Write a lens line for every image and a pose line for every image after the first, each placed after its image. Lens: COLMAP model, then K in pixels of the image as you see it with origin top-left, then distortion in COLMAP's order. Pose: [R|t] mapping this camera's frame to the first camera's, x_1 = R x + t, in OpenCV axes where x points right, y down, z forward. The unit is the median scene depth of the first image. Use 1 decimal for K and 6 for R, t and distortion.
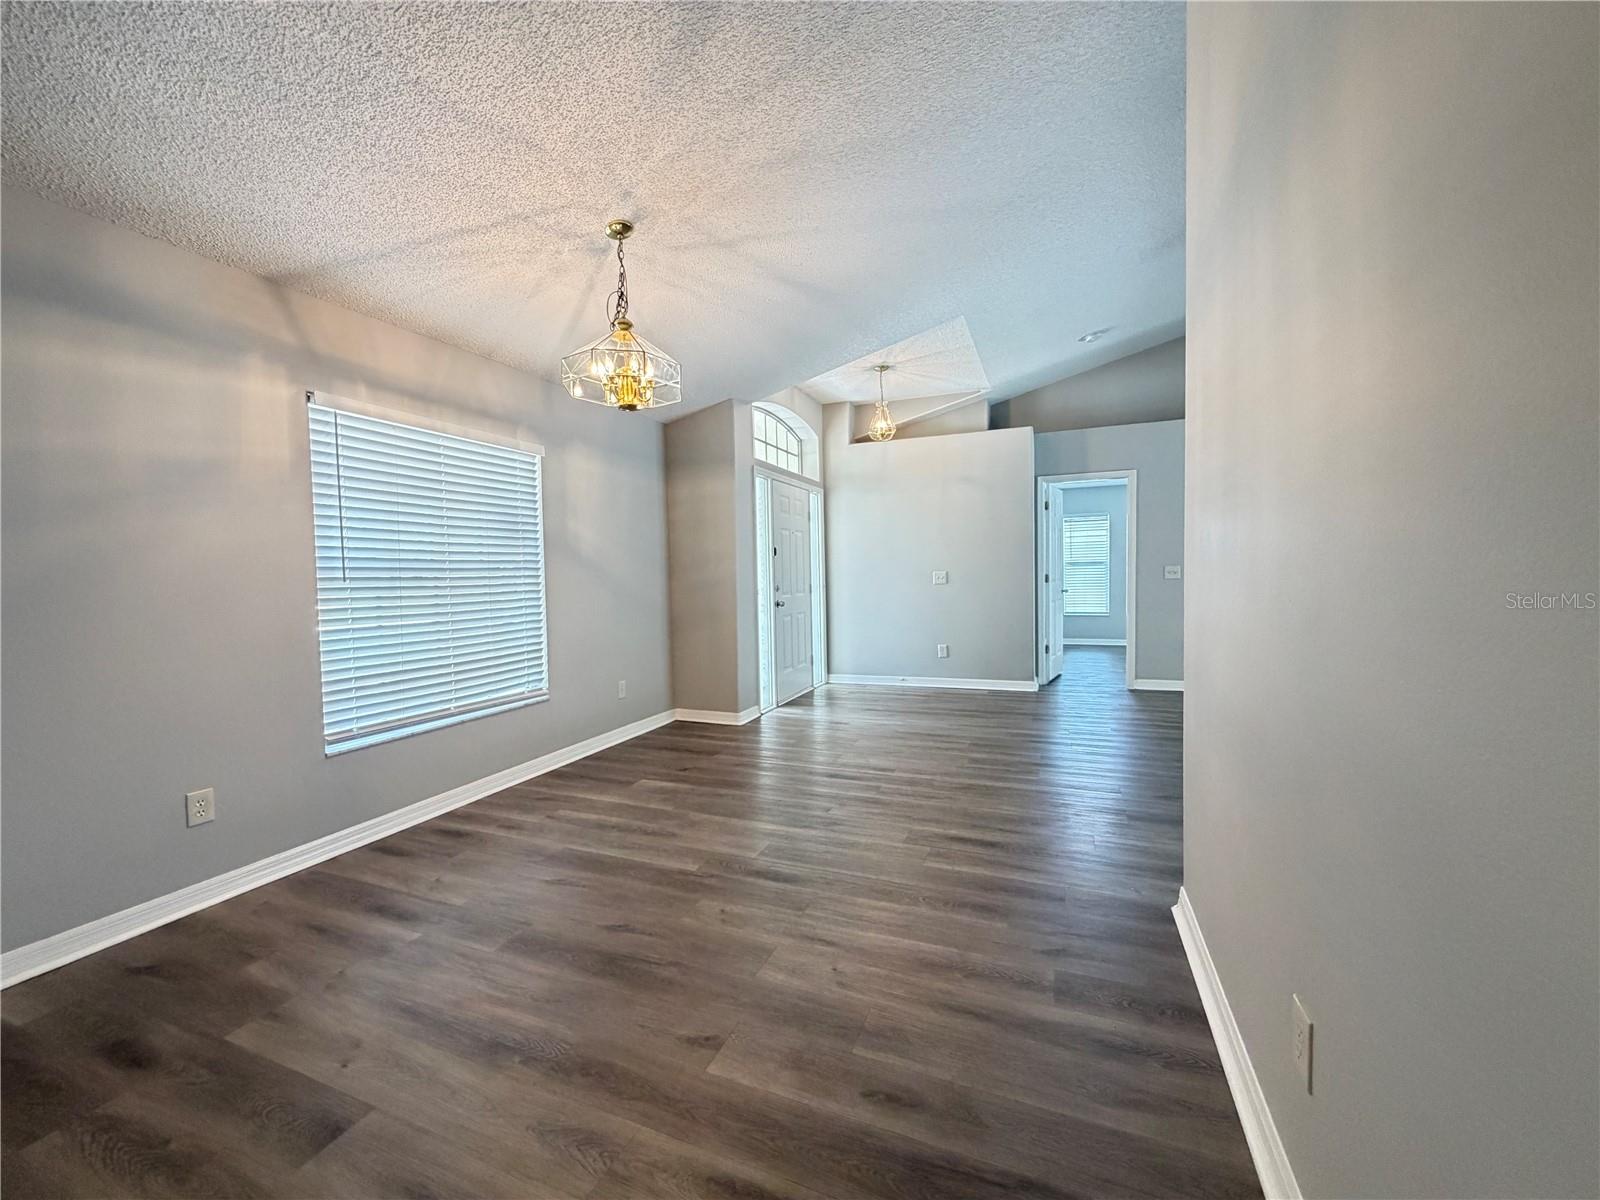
lens RADIAL K [[636.9, 0, 796.7], [0, 636.9, 600.4], [0, 0, 1]] dist [0.000110, -0.000023]
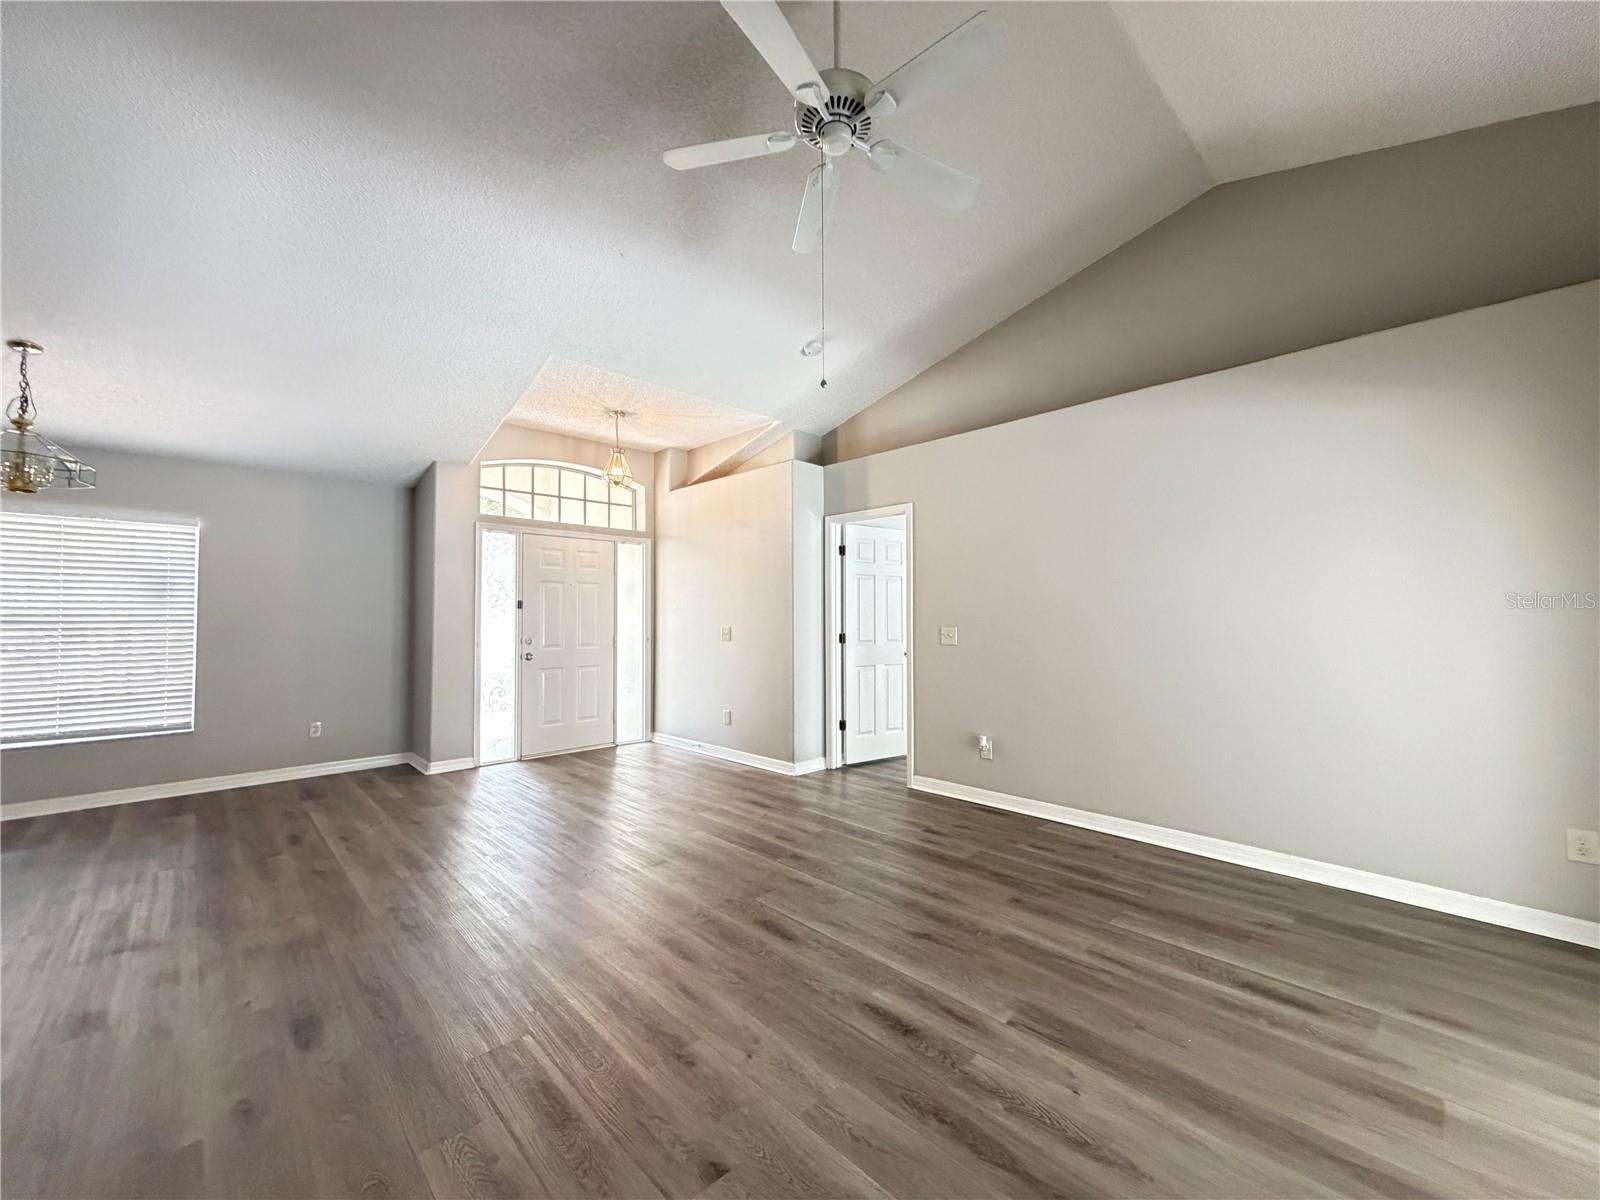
lens RADIAL K [[636.9, 0, 796.7], [0, 636.9, 600.4], [0, 0, 1]] dist [0.000110, -0.000023]
pose [[0.912930, 0.006102, -0.408071, 0.683129], [-0.032772, 0.997755, -0.058396, -0.034103], [0.406799, 0.066685, 0.911081, 0.228046]]
